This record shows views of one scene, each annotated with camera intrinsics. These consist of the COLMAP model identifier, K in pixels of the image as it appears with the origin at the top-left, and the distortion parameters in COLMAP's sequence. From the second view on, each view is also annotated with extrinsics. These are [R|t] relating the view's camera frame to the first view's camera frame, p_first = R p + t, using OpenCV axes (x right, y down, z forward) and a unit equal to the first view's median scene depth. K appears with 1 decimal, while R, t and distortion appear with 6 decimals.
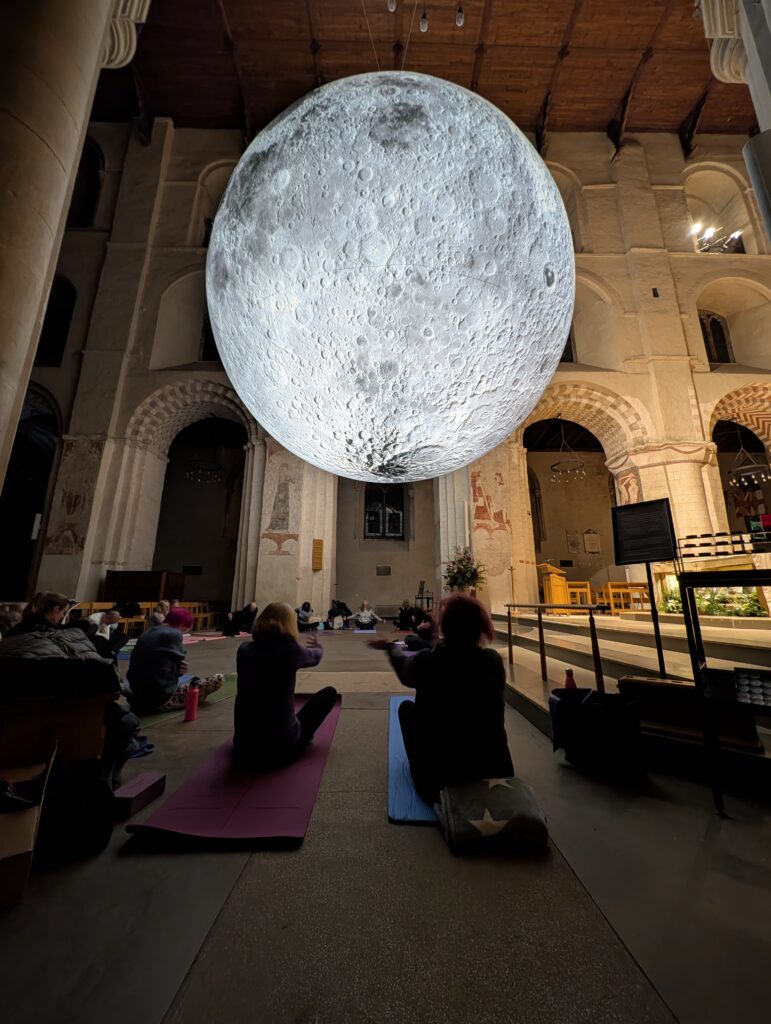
lens RADIAL K [[383.9, 0, 387.9], [0, 383.9, 513.9], [0, 0, 1]] dist [0.014646, -0.009854]
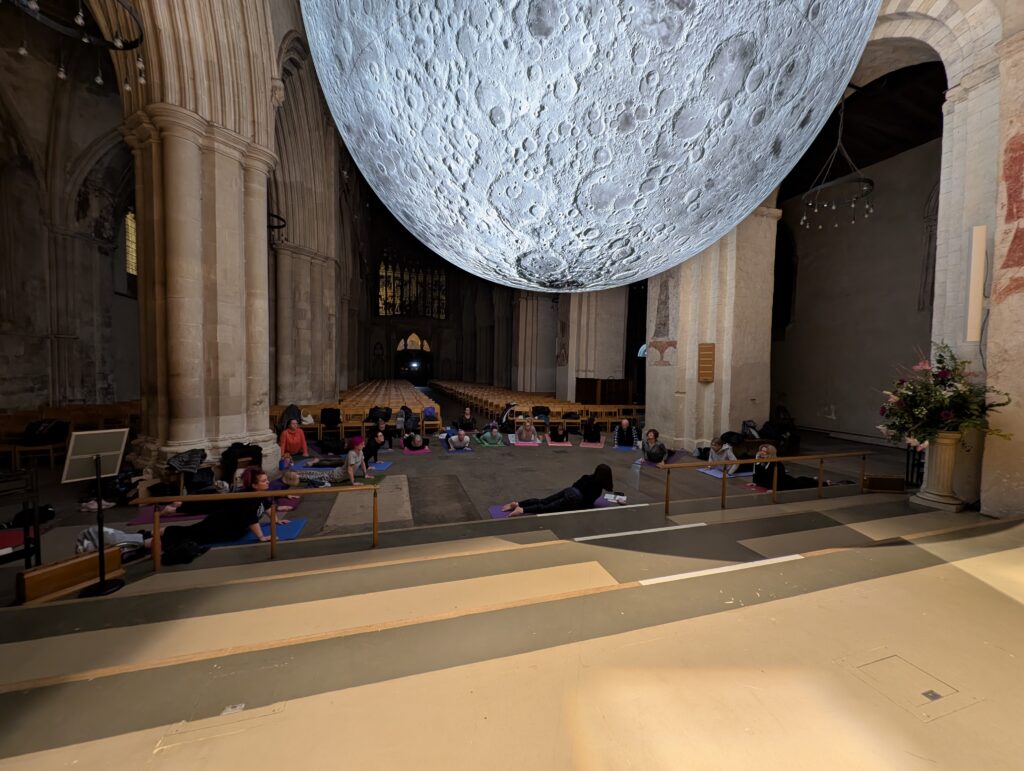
lens RADIAL K [[383.6, 0, 510.9], [0, 383.6, 382.7], [0, 0, 1]] dist [0.013362, -0.006914]
pose [[0.285654, 0.037842, -0.957586, 0.491227], [0.194787, 0.976069, 0.096679, -0.008952], [0.938328, -0.214142, 0.271446, 0.436005]]
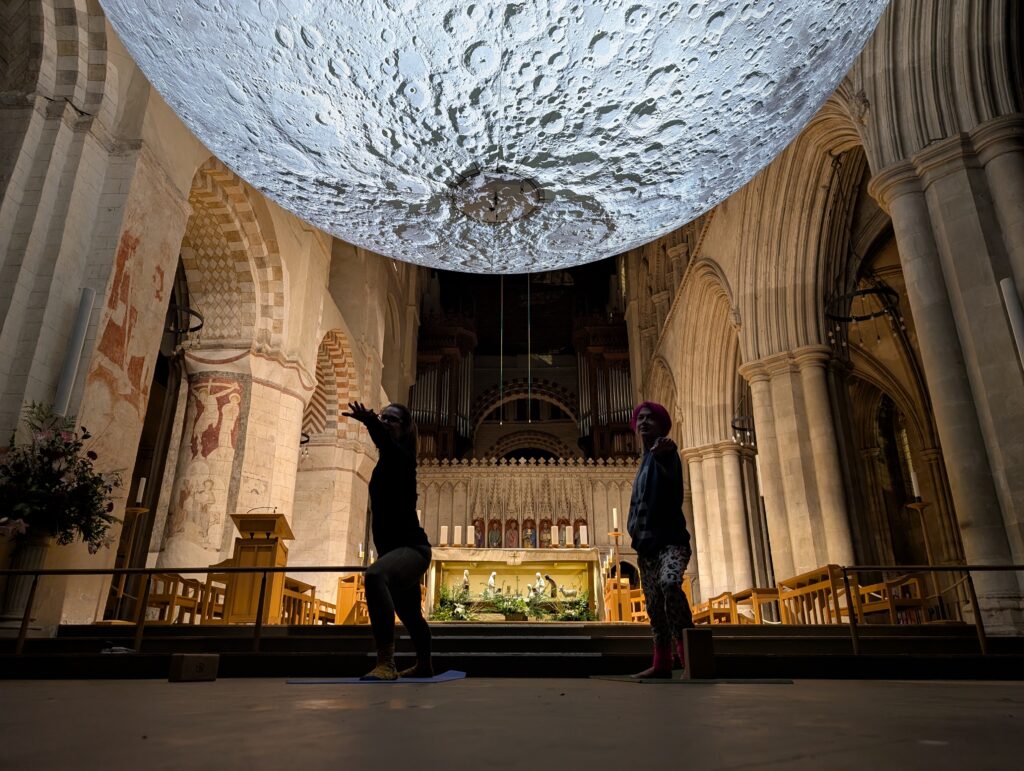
lens RADIAL K [[731.7, 0, 515.0], [0, 731.7, 385.2], [0, 0, 1]] dist [0.026869, -0.022146]
pose [[0.043005, 0.355605, 0.933646, -0.405785], [-0.222381, 0.914474, -0.338059, 0.199922], [-0.974011, -0.193087, 0.118407, 0.580074]]
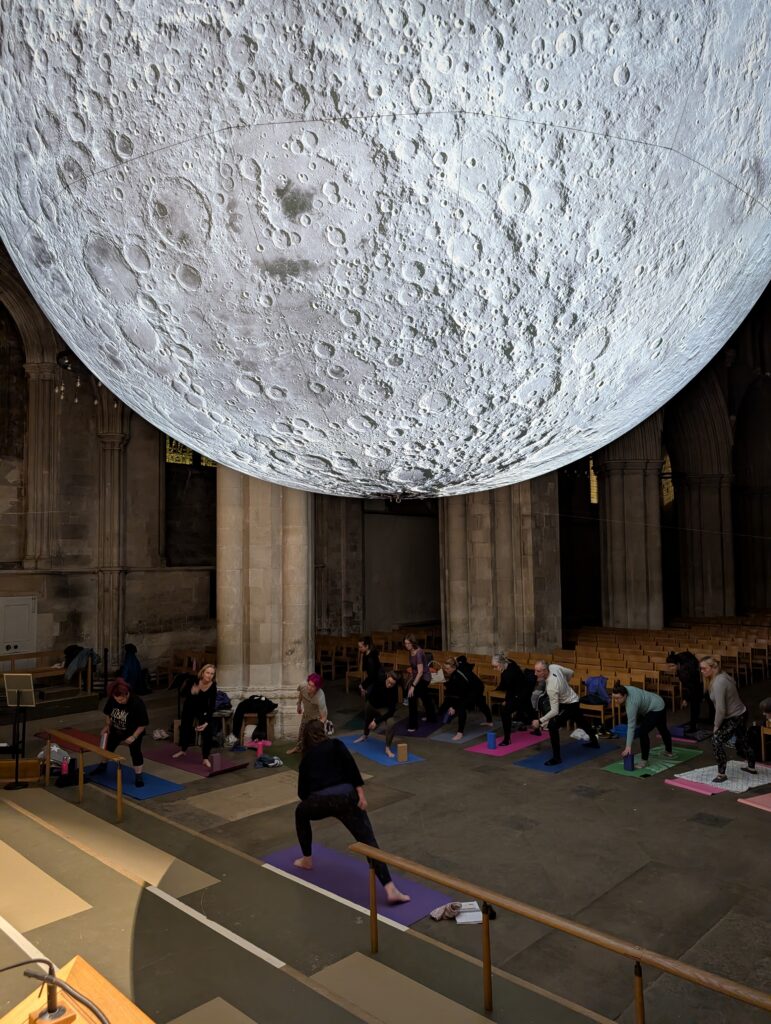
lens RADIAL K [[731.7, 0, 385.5], [0, 731.7, 512.0], [0, 0, 1]] dist [0.026869, -0.022146]
pose [[-0.704422, -0.044250, -0.708400, 0.431133], [0.167723, 0.959412, -0.226711, 0.071152], [0.689680, -0.278515, -0.668410, 1.060741]]
